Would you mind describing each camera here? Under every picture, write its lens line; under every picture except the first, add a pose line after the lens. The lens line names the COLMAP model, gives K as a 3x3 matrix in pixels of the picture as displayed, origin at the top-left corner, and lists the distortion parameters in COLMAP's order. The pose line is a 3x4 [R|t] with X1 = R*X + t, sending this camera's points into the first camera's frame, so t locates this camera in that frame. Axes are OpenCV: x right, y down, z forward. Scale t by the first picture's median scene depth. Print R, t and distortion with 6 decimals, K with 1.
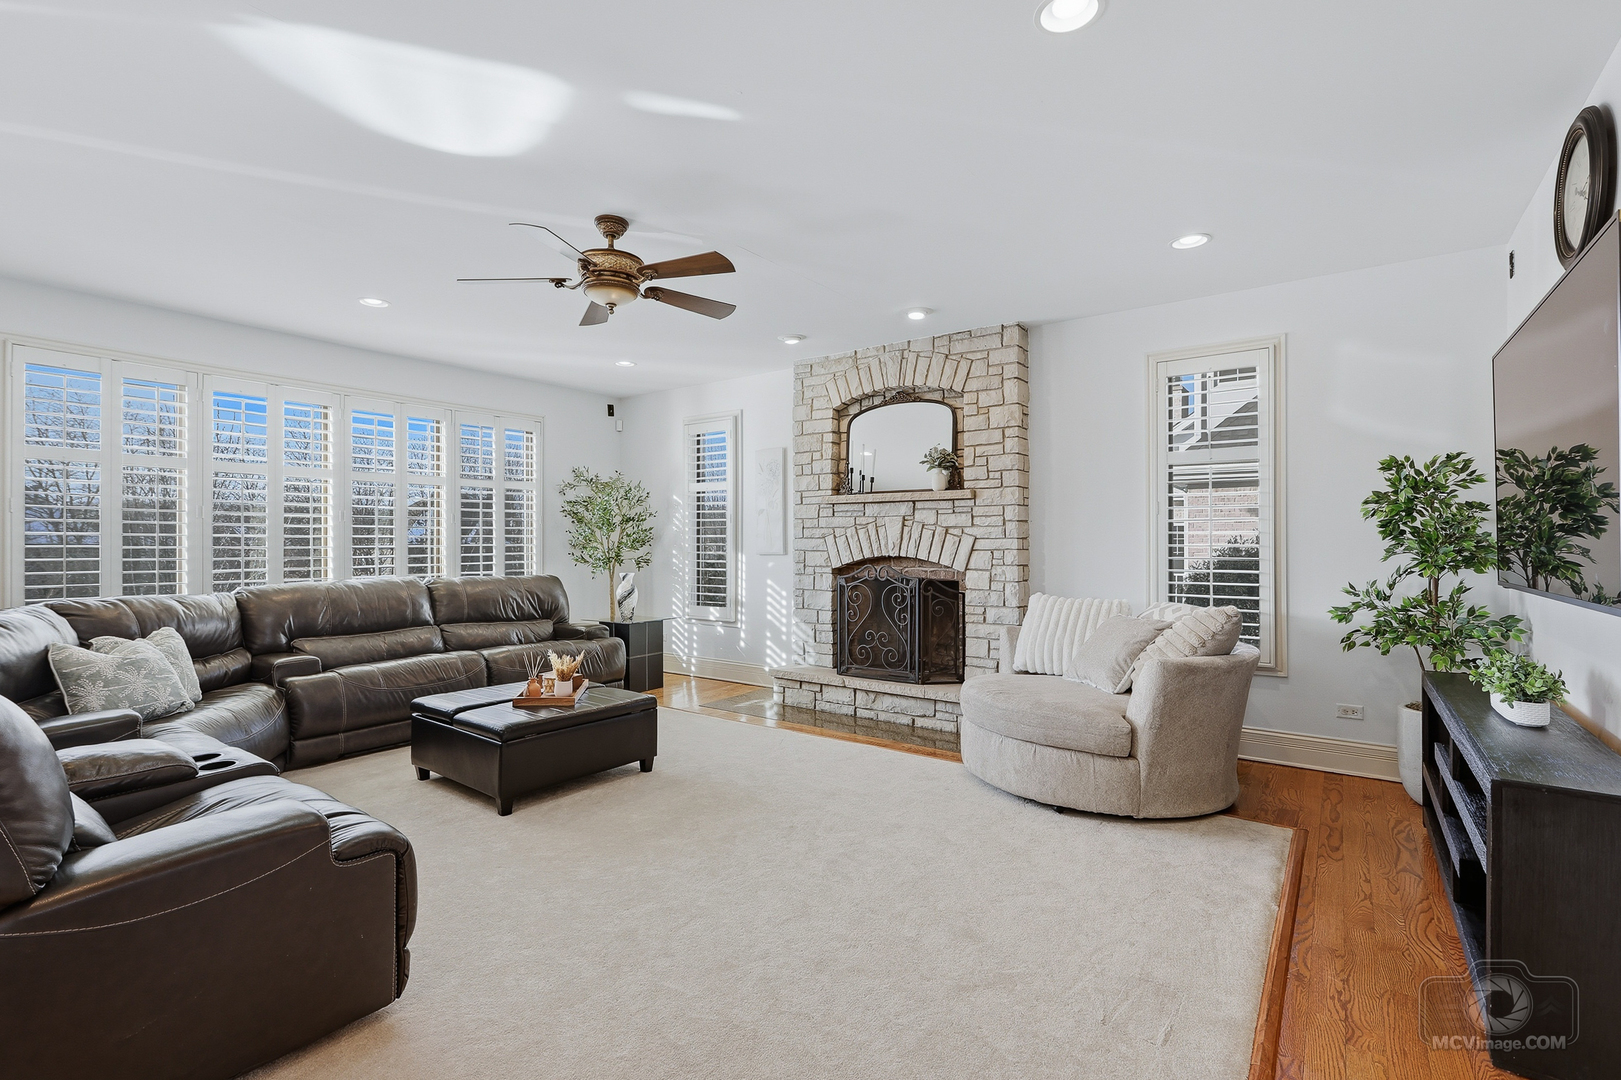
lens RADIAL K [[728.0, 0, 812.1], [0, 728.0, 545.3], [0, 0, 1]] dist [0.000899, 0.003573]
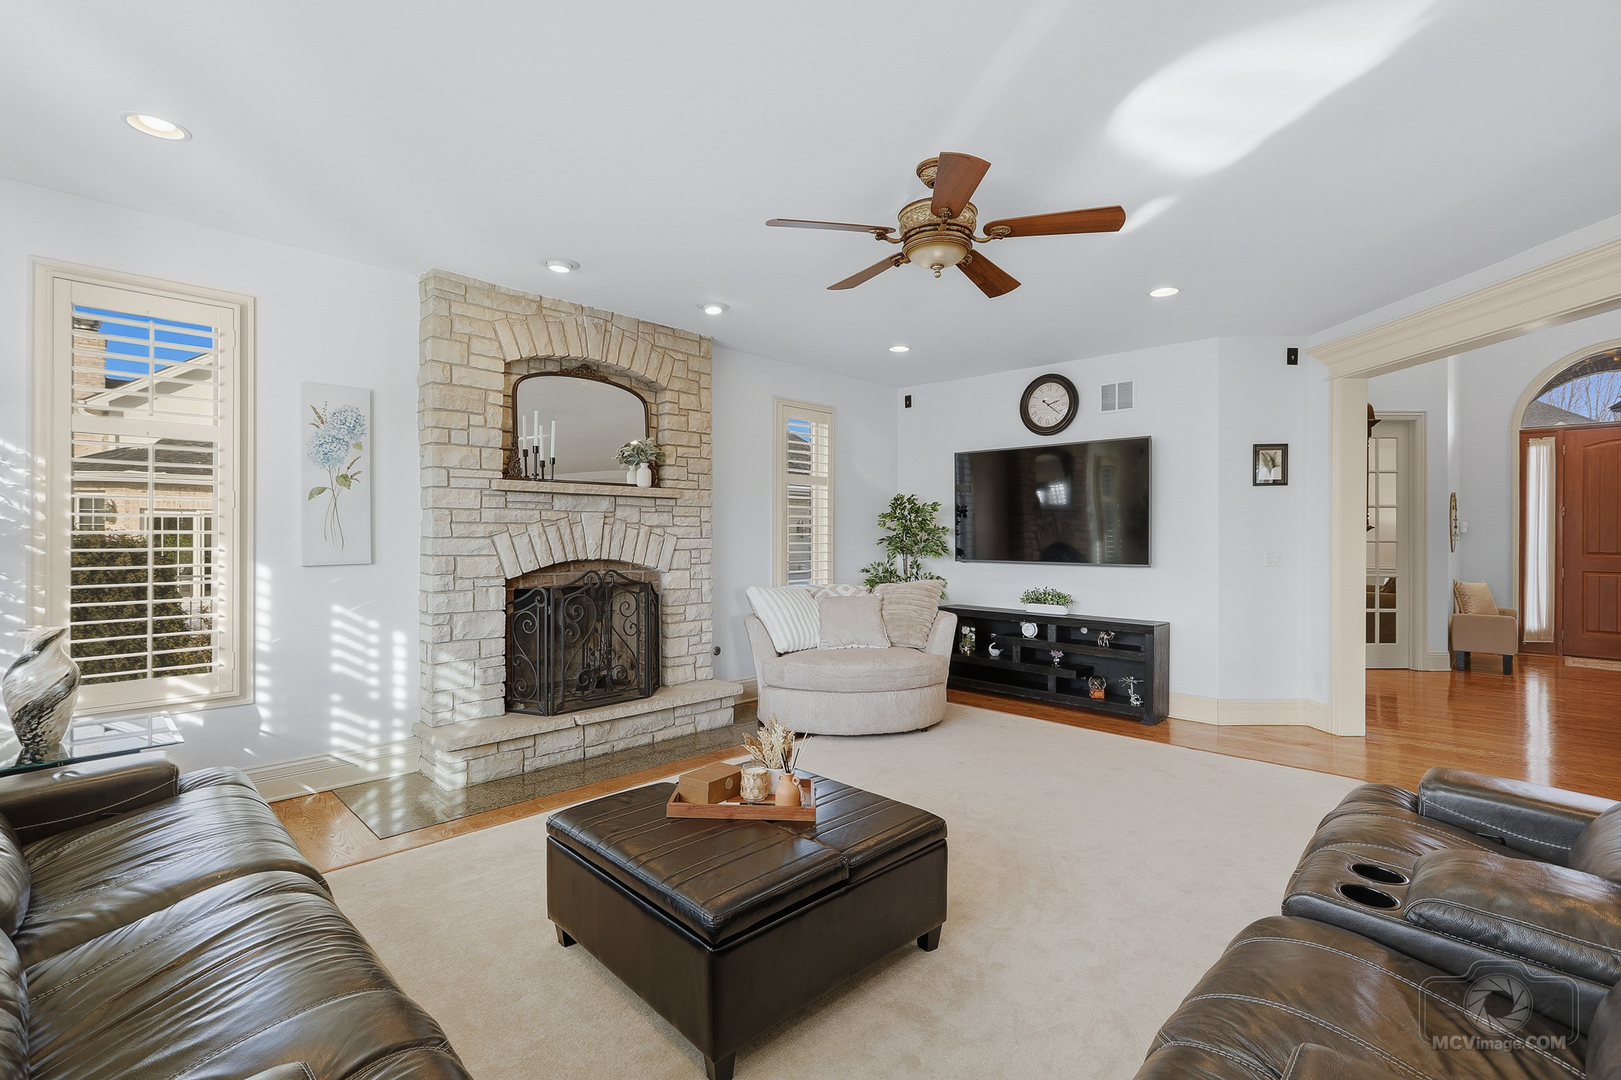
lens RADIAL K [[728.0, 0, 811.2], [0, 728.0, 532.0], [0, 0, 1]] dist [0.000899, 0.003573]
pose [[0.162309, -0.004200, 0.986731, -0.671868], [-0.010062, 0.999932, 0.005911, -0.023878], [-0.986689, -0.010888, 0.162256, 0.598027]]
